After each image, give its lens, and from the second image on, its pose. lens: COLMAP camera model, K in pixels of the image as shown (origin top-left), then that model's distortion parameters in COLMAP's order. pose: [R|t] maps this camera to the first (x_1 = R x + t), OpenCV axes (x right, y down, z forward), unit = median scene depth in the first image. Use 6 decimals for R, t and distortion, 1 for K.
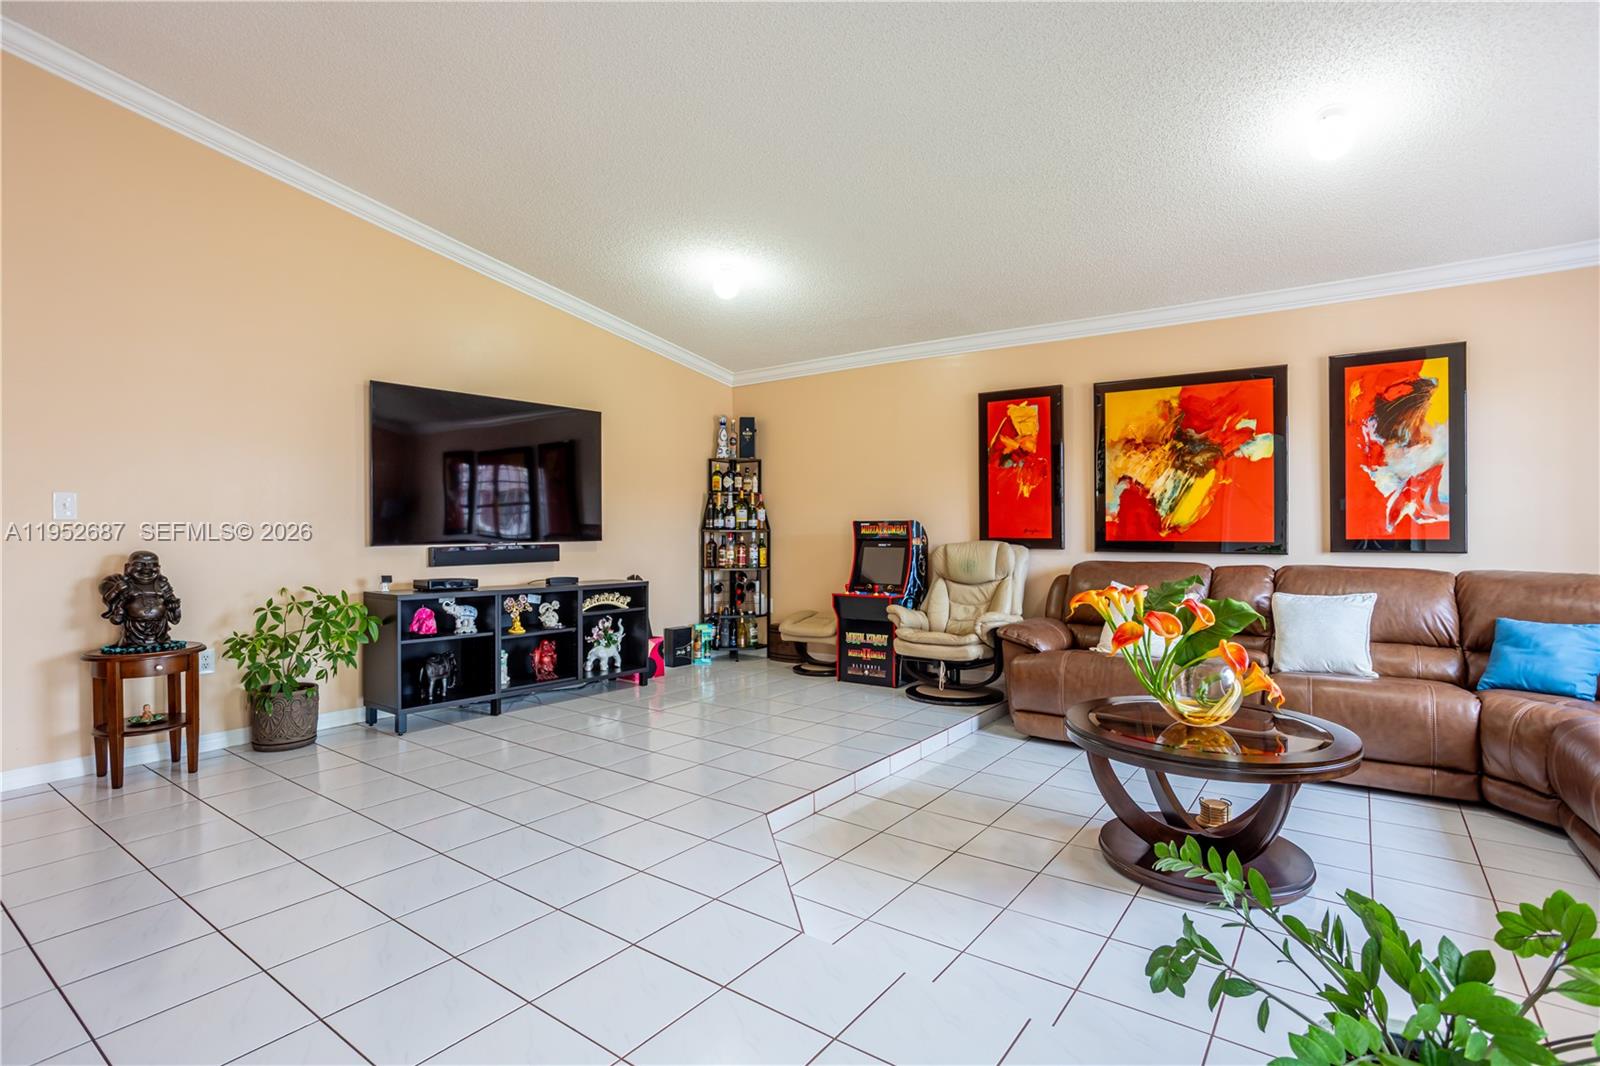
lens RADIAL K [[784.8, 0, 800.7], [0, 784.8, 532.3], [0, 0, 1]] dist [-0.019033, 0.009962]
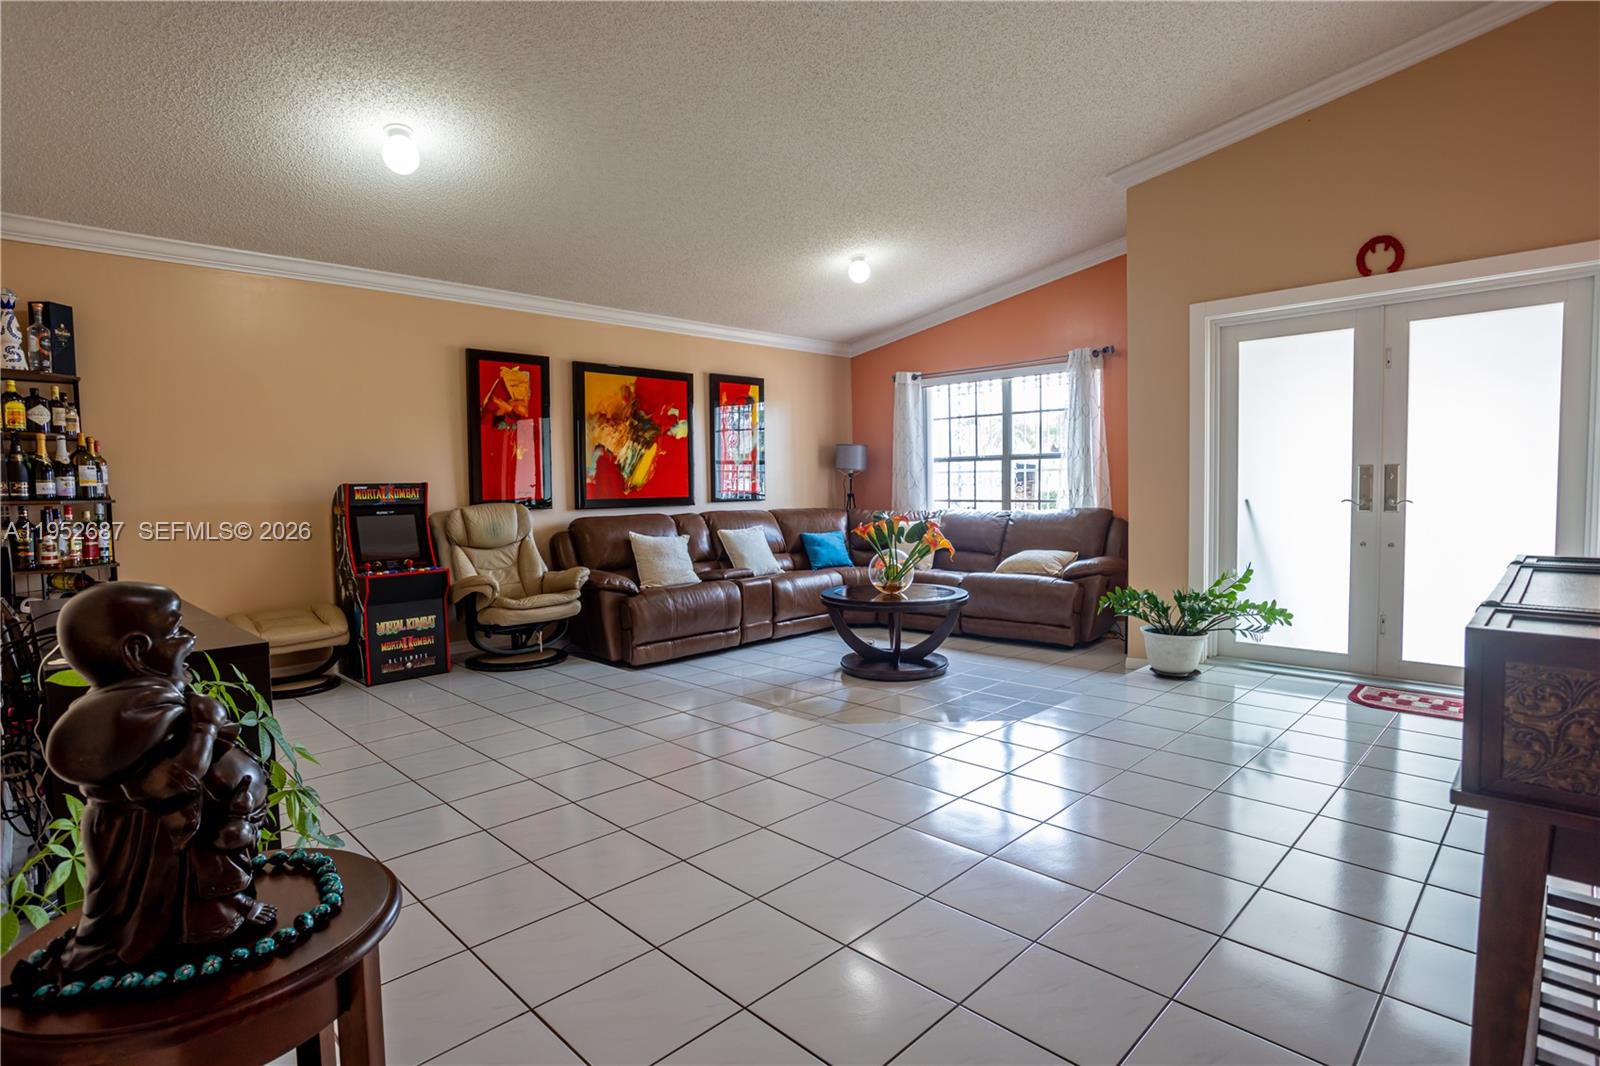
lens RADIAL K [[784.8, 0, 800.9], [0, 784.8, 536.6], [0, 0, 1]] dist [-0.019033, 0.009962]
pose [[0.193802, -0.066967, 0.978752, -0.700419], [0.022114, 0.997712, 0.063886, -0.001650], [-0.980791, 0.009263, 0.194840, 0.468370]]
